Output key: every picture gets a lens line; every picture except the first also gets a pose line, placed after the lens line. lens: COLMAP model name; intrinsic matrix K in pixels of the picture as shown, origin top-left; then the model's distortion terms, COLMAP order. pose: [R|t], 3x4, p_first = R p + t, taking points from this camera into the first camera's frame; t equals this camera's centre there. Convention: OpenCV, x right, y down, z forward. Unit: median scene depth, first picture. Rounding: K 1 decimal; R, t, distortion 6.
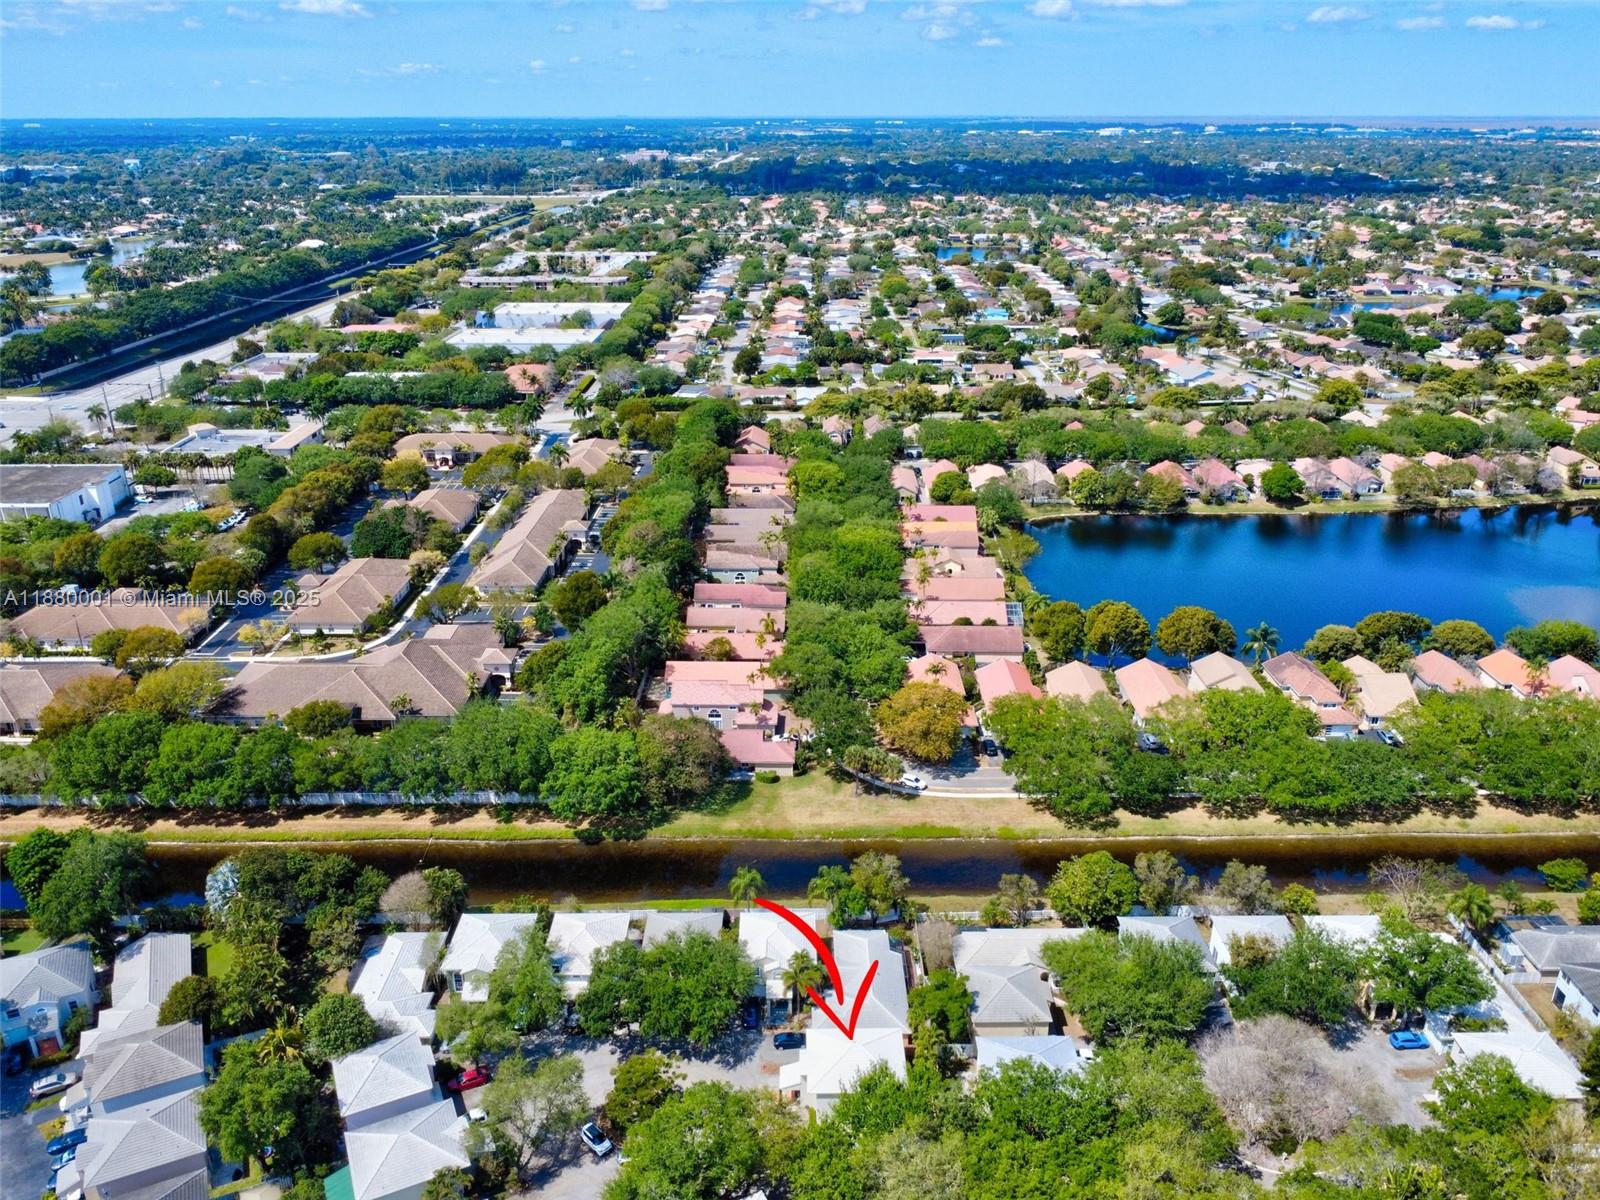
lens RADIAL K [[1223.9, 0, 802.6], [0, 1223.9, 600.6], [0, 0, 1]] dist [0.007597, -0.007745]
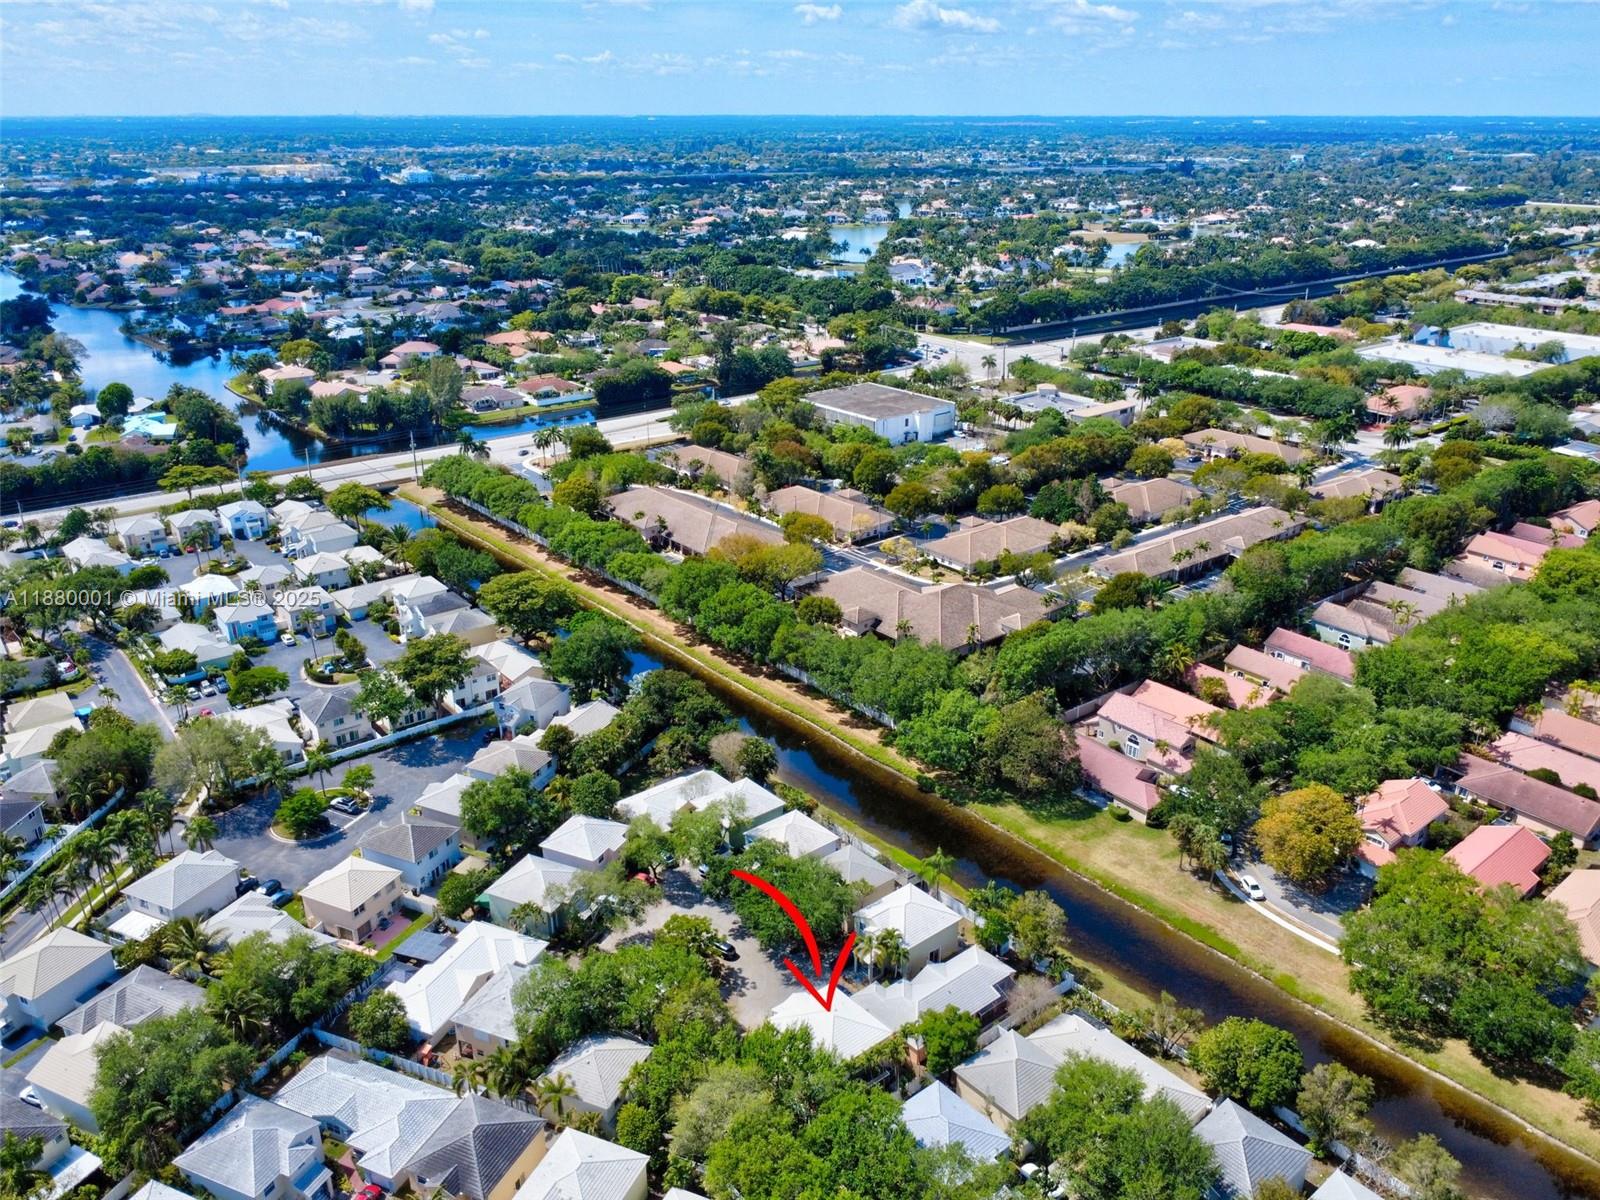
lens RADIAL K [[1223.9, 0, 801.2], [0, 1223.9, 602.5], [0, 0, 1]] dist [0.007597, -0.007745]
pose [[0.630862, 0.292379, -0.718698, 0.451458], [-0.290309, 0.947949, 0.130814, -0.063369], [0.719537, 0.126120, 0.682906, 0.155207]]
